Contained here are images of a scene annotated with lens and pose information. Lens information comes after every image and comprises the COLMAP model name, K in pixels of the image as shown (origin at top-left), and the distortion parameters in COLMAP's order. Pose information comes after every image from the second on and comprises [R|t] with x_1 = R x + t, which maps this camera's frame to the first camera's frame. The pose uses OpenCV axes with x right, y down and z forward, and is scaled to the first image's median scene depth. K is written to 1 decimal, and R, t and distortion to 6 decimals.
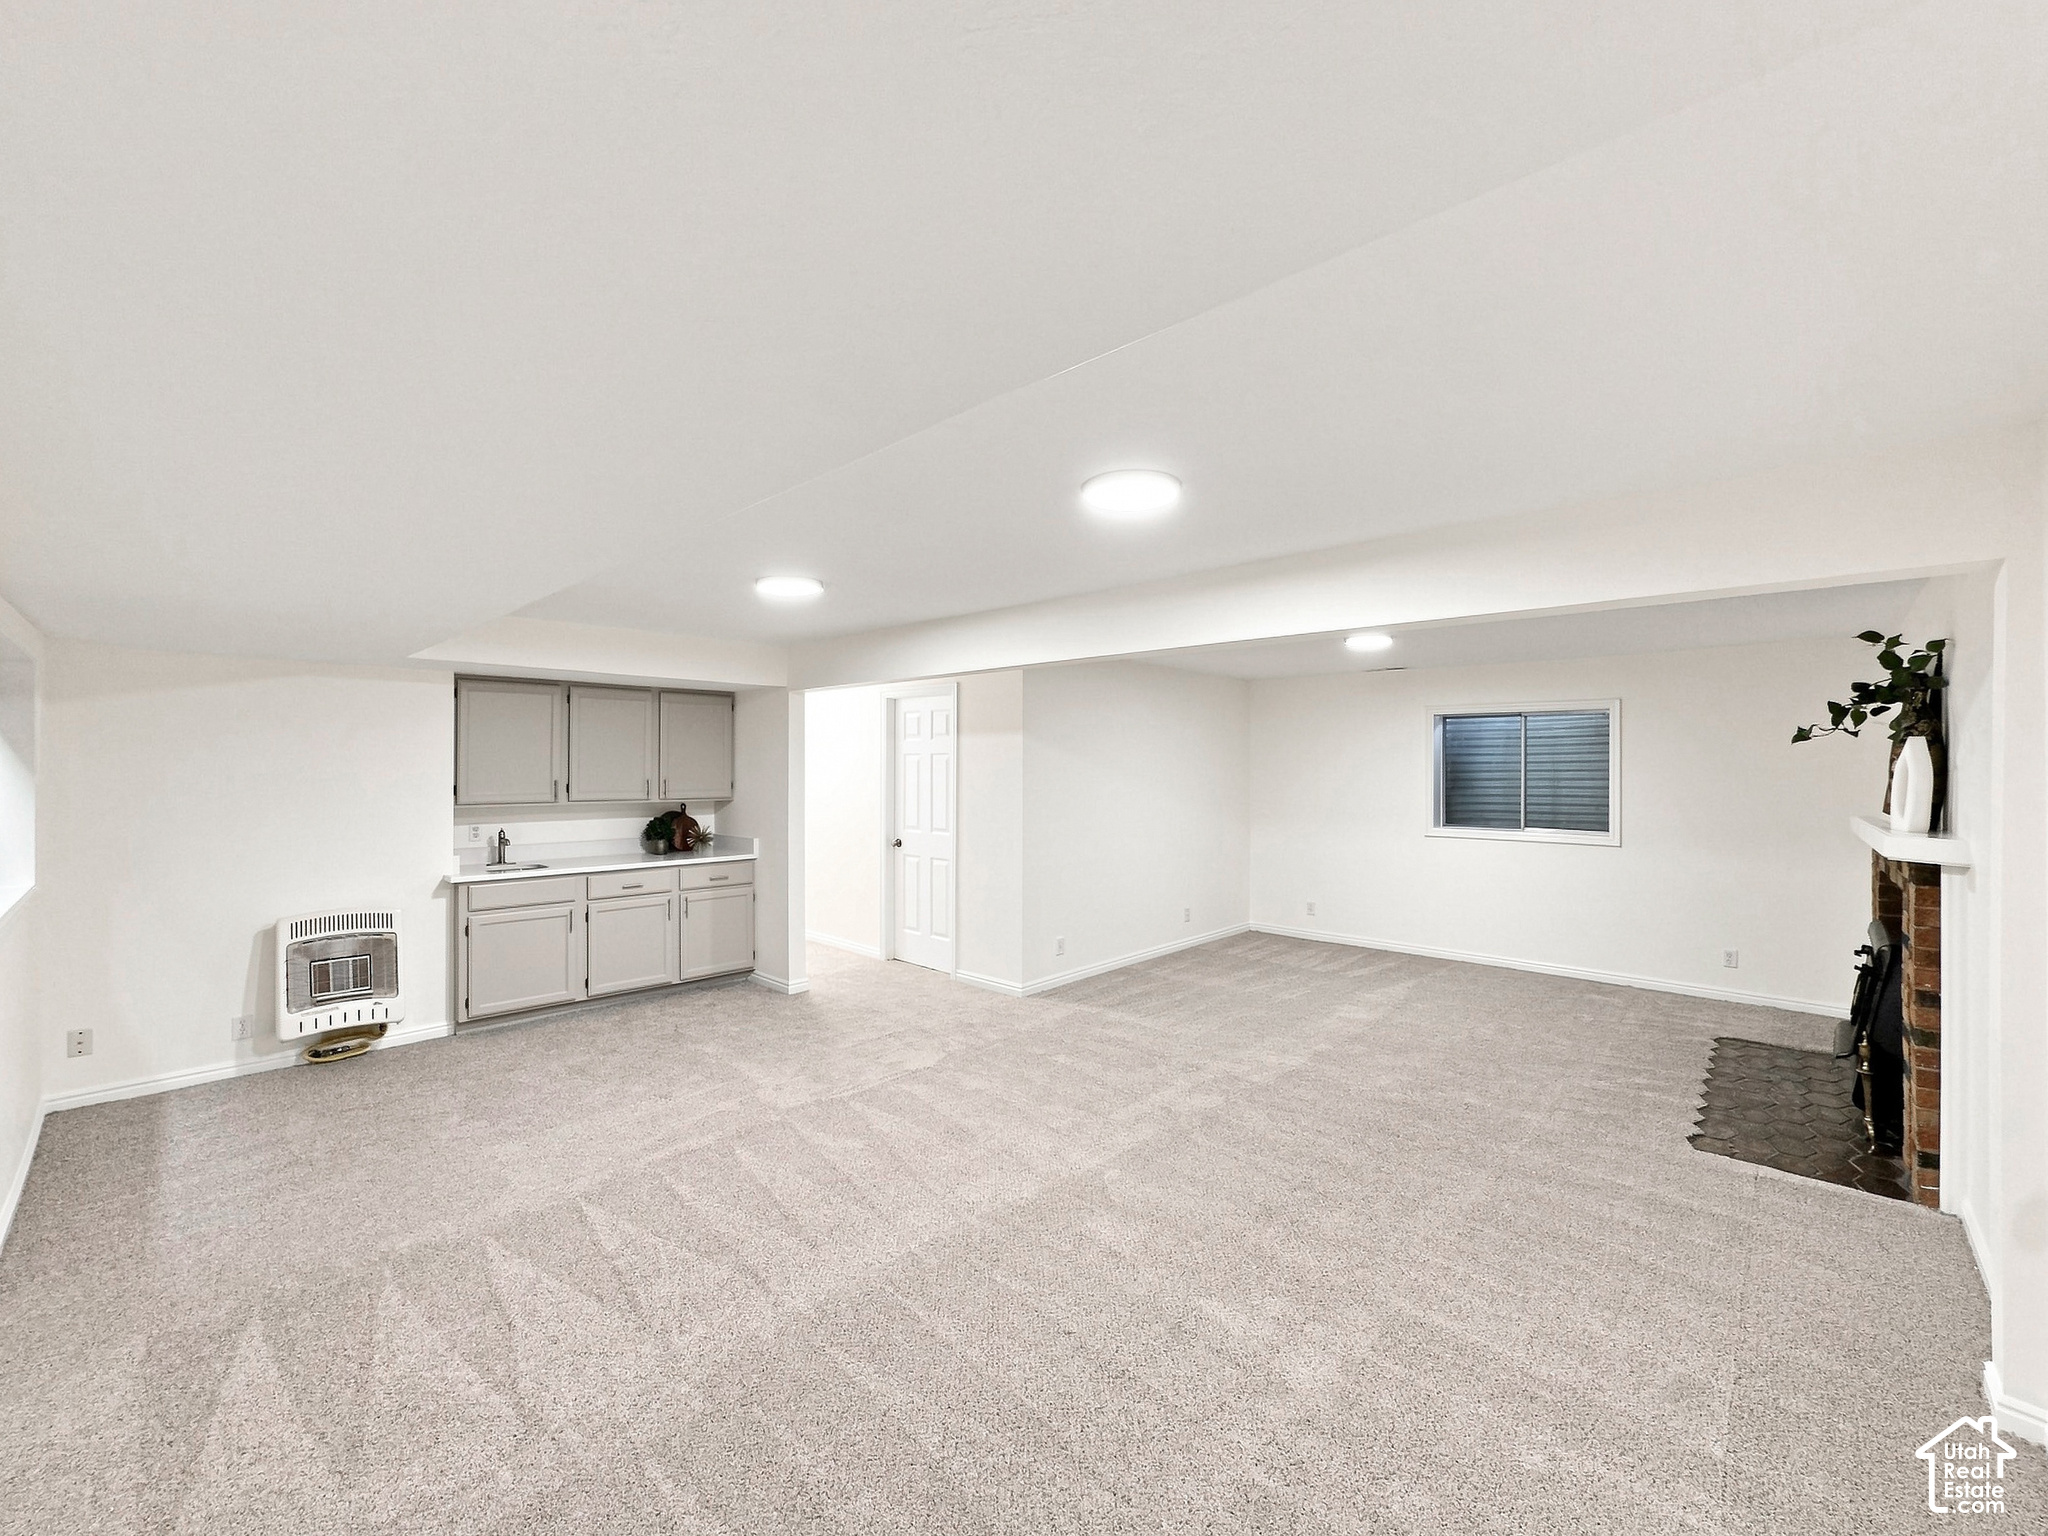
lens RADIAL K [[848.4, 0, 1024.0], [0, 848.4, 768.0], [0, 0, 1]] dist [-0.038117, 0.019413]
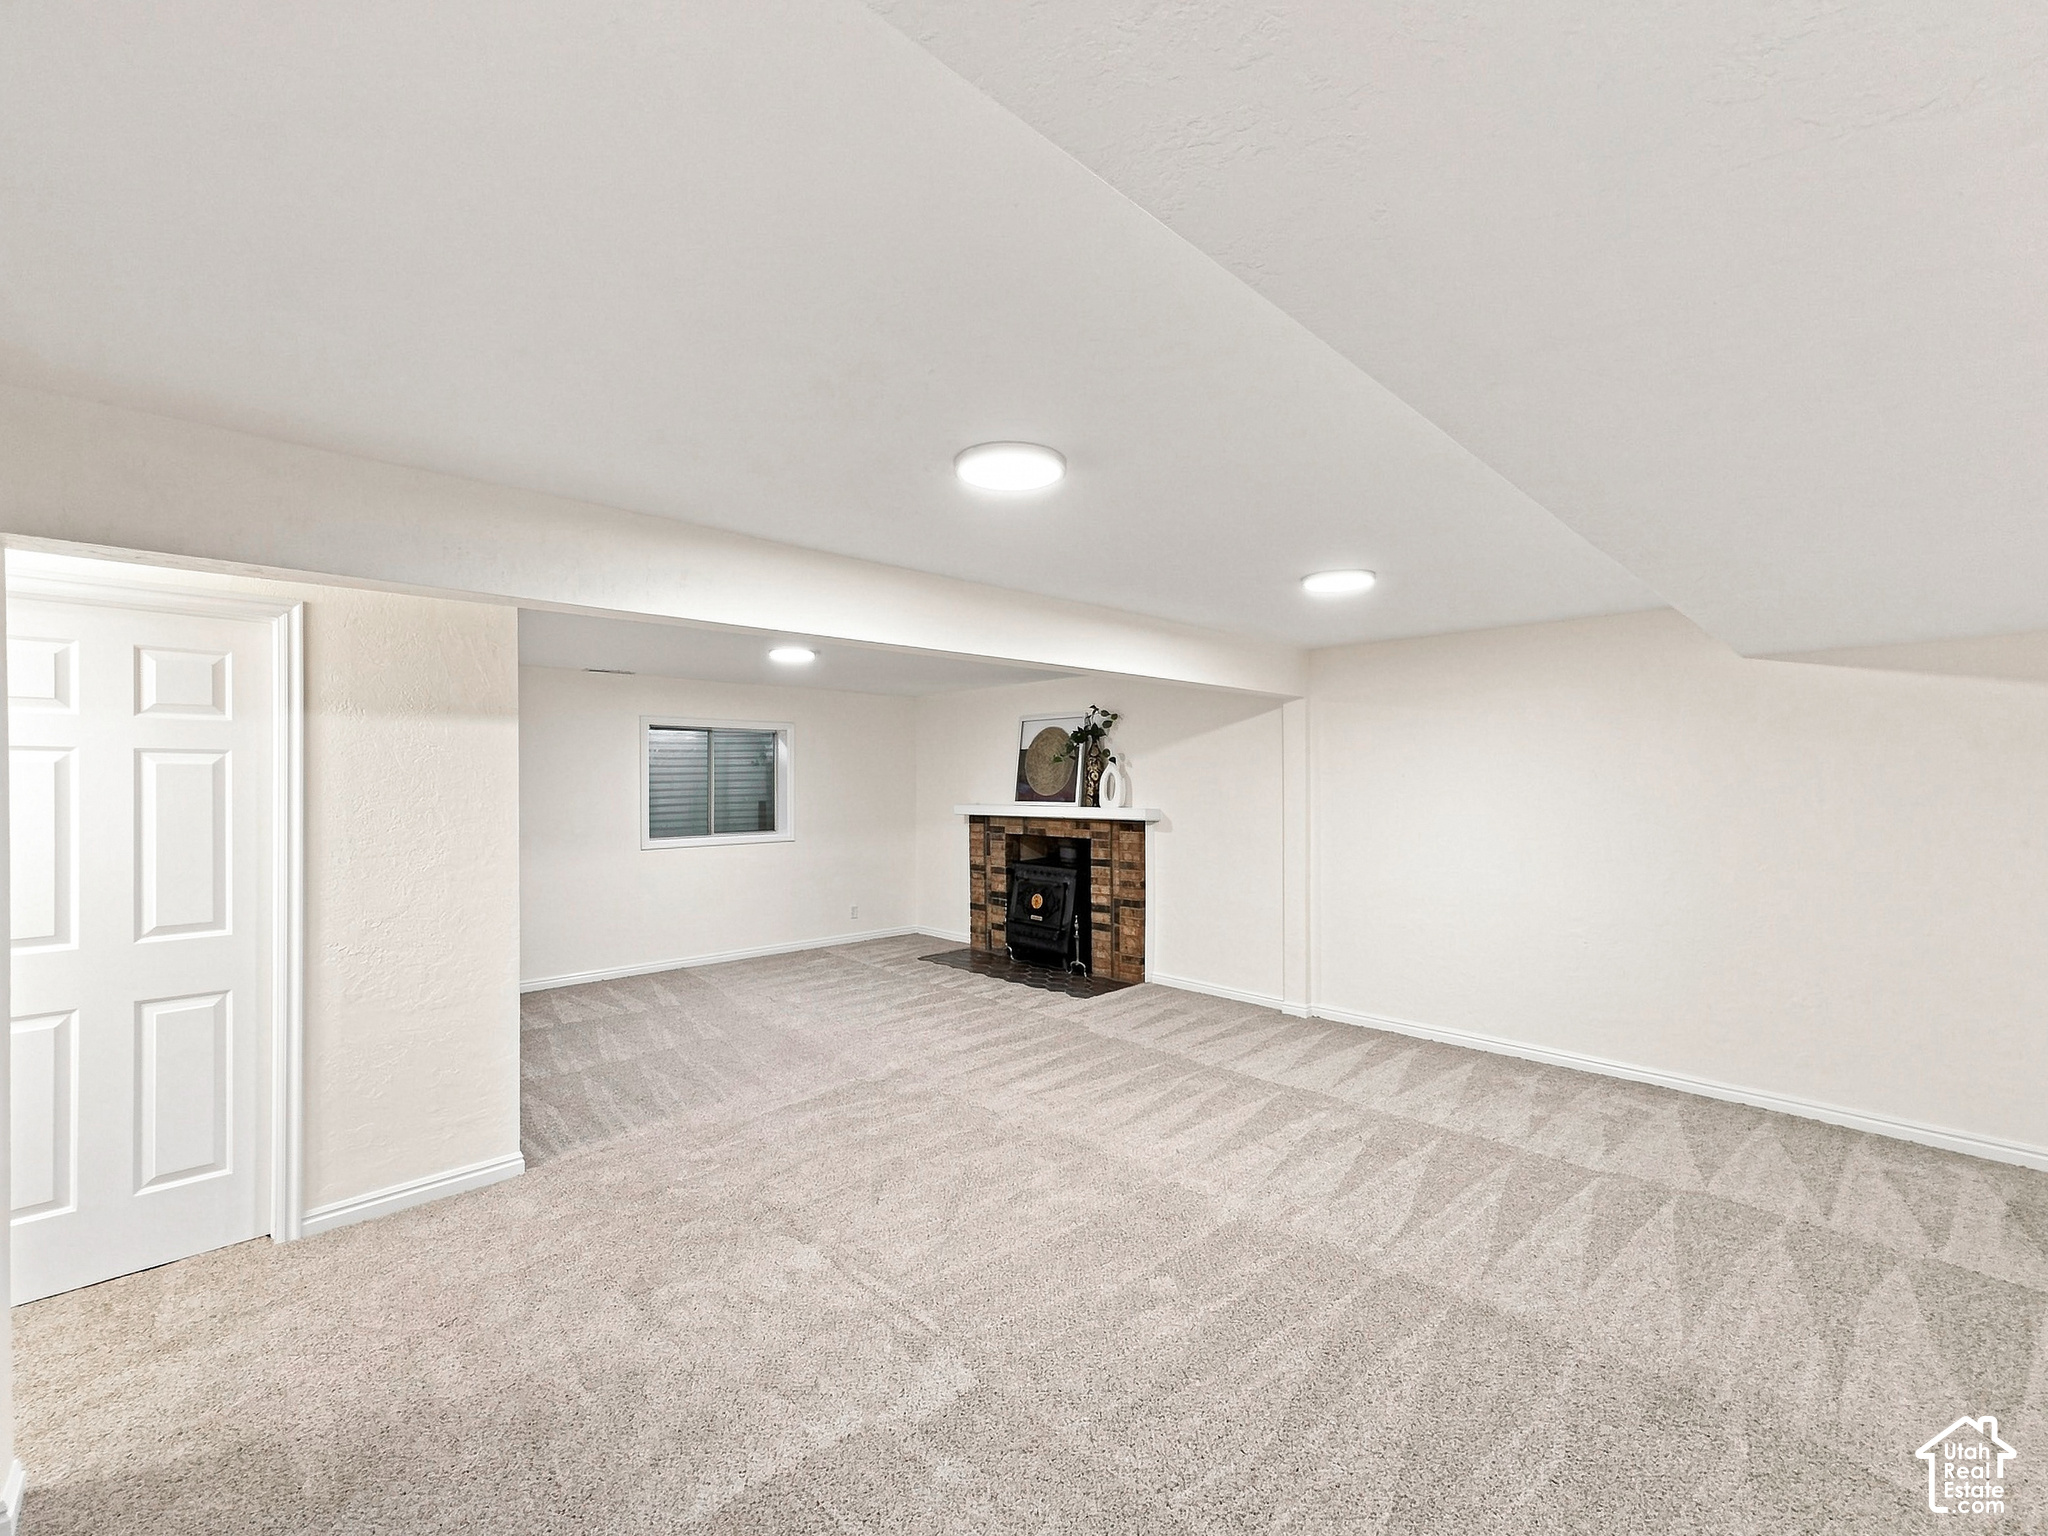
lens RADIAL K [[848.4, 0, 1024.0], [0, 848.4, 768.0], [0, 0, 1]] dist [-0.038117, 0.019413]
pose [[0.046296, 0.008389, 0.998893, -0.567935], [0.007495, 0.999934, -0.008745, -0.001298], [-0.998900, 0.007892, 0.046230, 0.628995]]
